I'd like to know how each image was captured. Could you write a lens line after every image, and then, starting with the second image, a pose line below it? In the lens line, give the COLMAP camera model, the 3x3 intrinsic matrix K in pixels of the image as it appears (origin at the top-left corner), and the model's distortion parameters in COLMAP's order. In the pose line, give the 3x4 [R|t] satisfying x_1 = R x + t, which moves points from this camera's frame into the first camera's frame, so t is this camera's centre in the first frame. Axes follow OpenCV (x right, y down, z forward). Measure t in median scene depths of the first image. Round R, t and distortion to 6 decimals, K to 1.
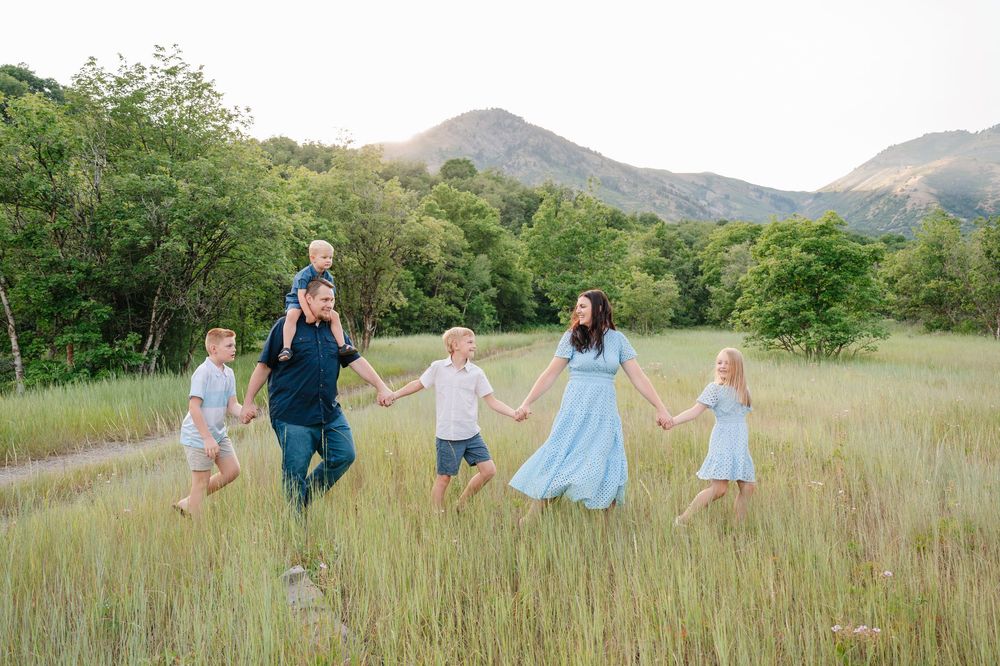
lens RADIAL K [[703.5, 0, 500.0], [0, 703.5, 333.0], [0, 0, 1]] dist [0.002092, 0.000864]
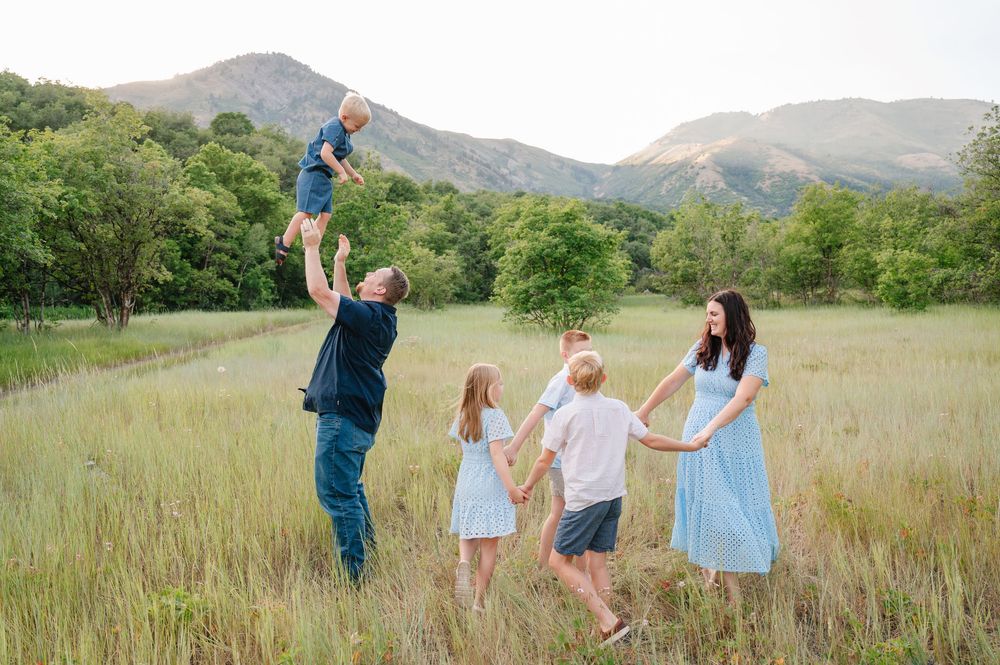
lens RADIAL K [[781.7, 0, 500.0], [0, 781.7, 332.5], [0, 0, 1]] dist [-0.010958, -0.000149]
pose [[0.965261, -0.011215, 0.261045, 0.011425], [0.003024, 0.999491, 0.031759, -0.000720], [-0.261269, -0.029867, 0.964804, -0.071880]]
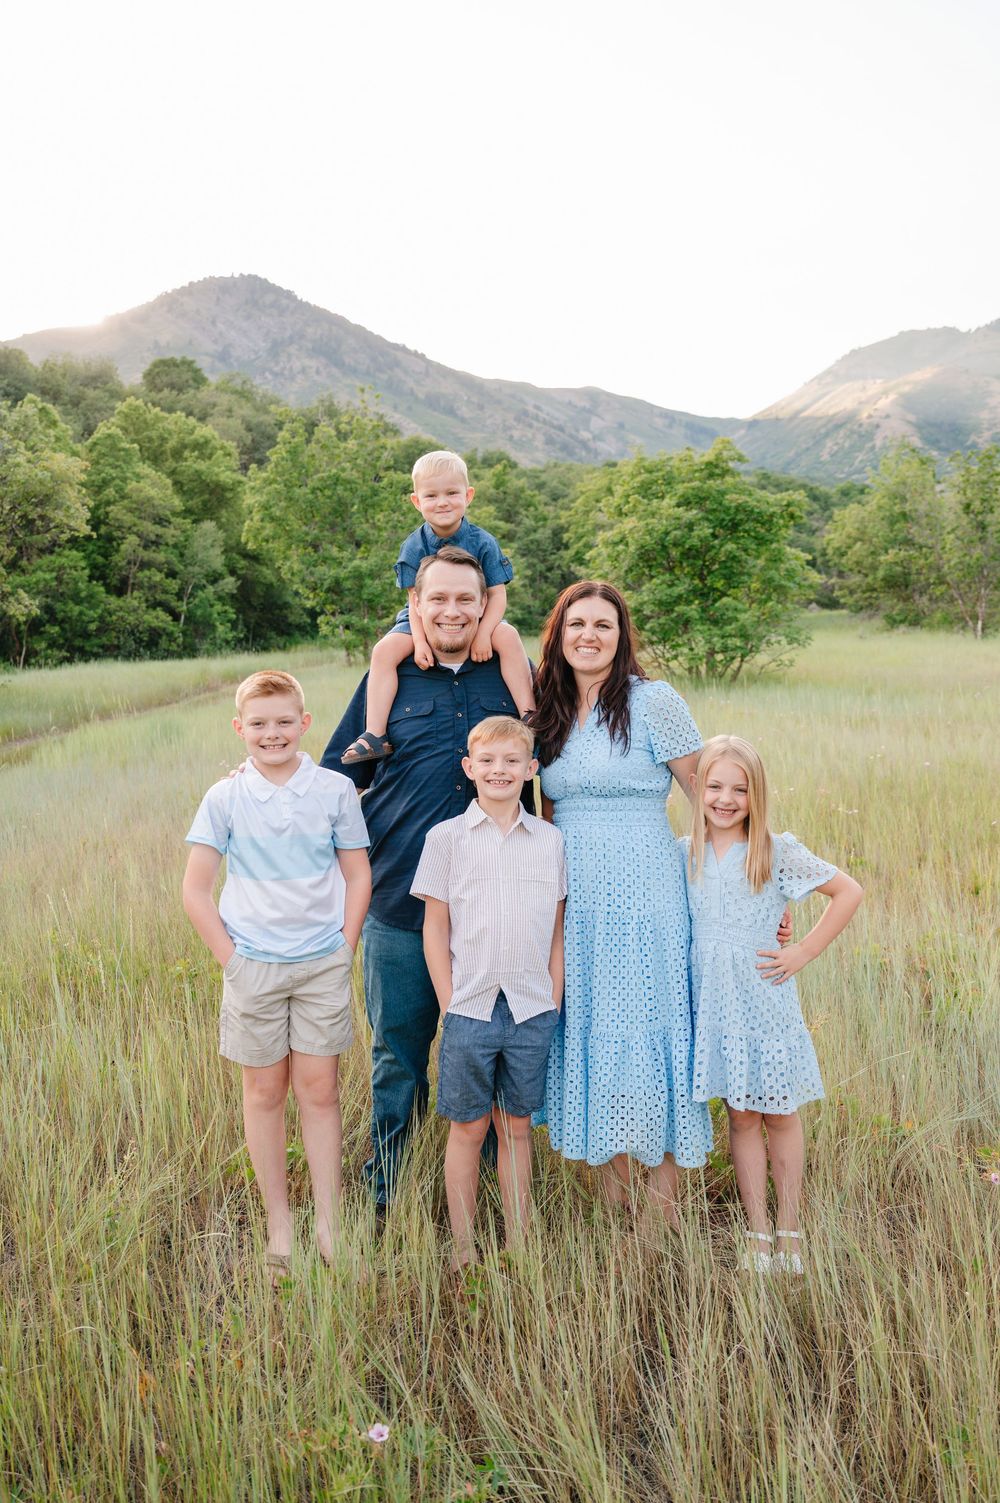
lens RADIAL K [[1092.4, 0, 500.0], [0, 1092.4, 751.5], [0, 0, 1]] dist [-0.007862, -0.000146]
pose [[0.981578, -0.053642, 0.183378, 0.038248], [0.035552, 0.994297, 0.100549, -0.002313], [-0.187726, -0.092178, 0.977887, 0.036605]]
